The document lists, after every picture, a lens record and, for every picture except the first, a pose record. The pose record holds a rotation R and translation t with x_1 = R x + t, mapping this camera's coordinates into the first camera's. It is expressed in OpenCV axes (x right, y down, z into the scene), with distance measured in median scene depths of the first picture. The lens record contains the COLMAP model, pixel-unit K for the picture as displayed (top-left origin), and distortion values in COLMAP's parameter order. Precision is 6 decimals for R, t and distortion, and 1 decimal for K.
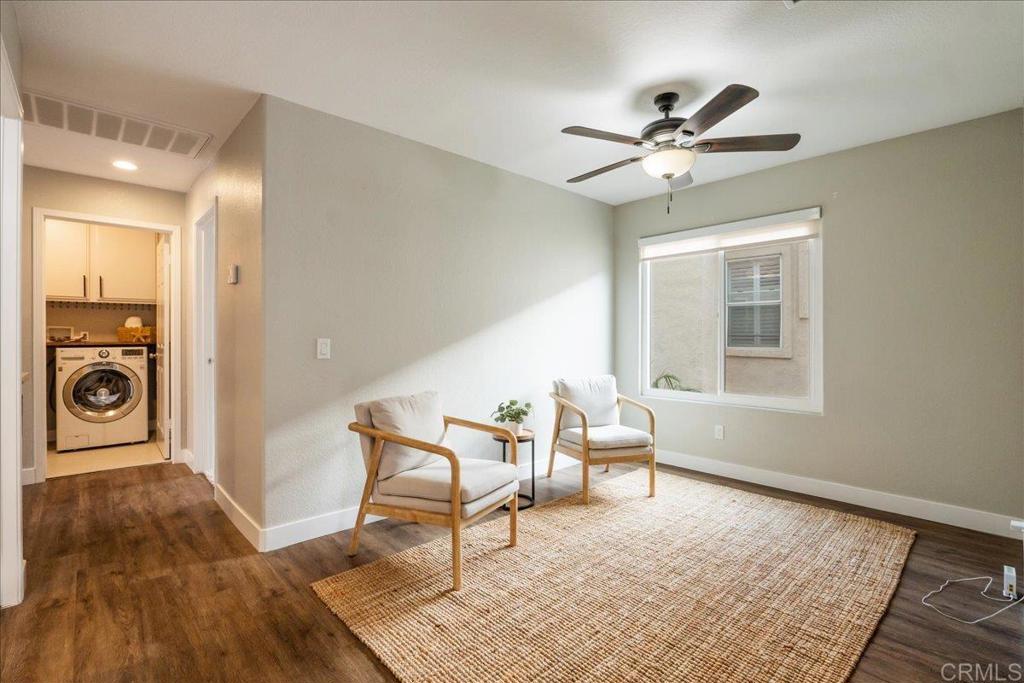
lens RADIAL K [[472.3, 0, 517.9], [0, 472.3, 339.2], [0, 0, 1]] dist [-0.009470, -0.000480]
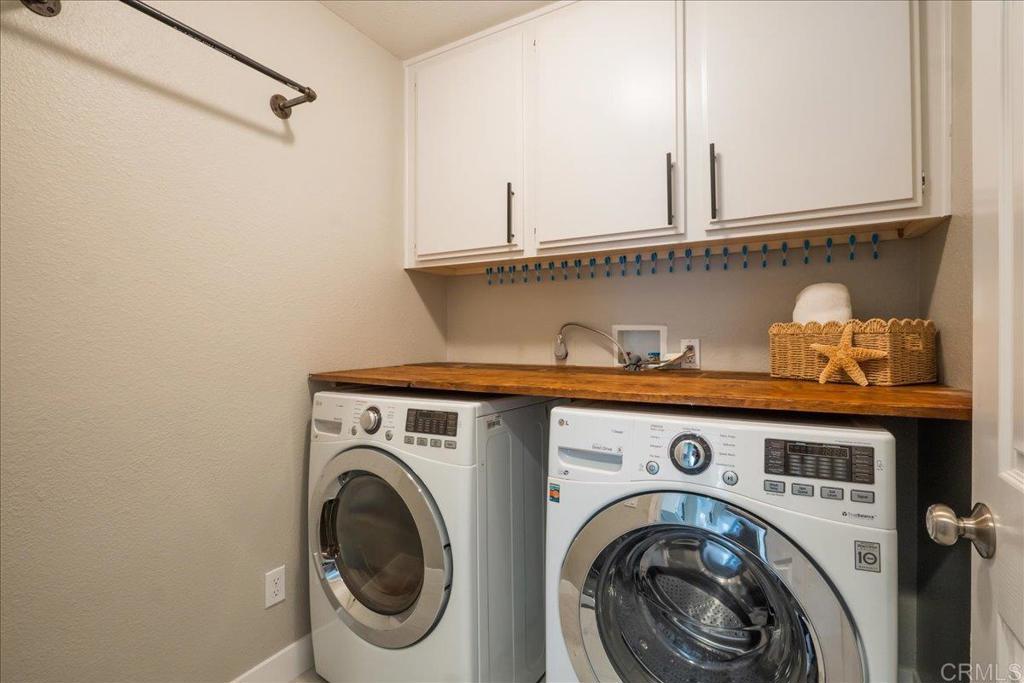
lens RADIAL K [[472.3, 0, 513.8], [0, 472.3, 336.8], [0, 0, 1]] dist [-0.009470, -0.000480]
pose [[0.302592, 0.003211, -0.953115, -0.667862], [0.001786, 0.999991, 0.003936, -0.020170], [0.953118, -0.002894, 0.302584, 0.814131]]
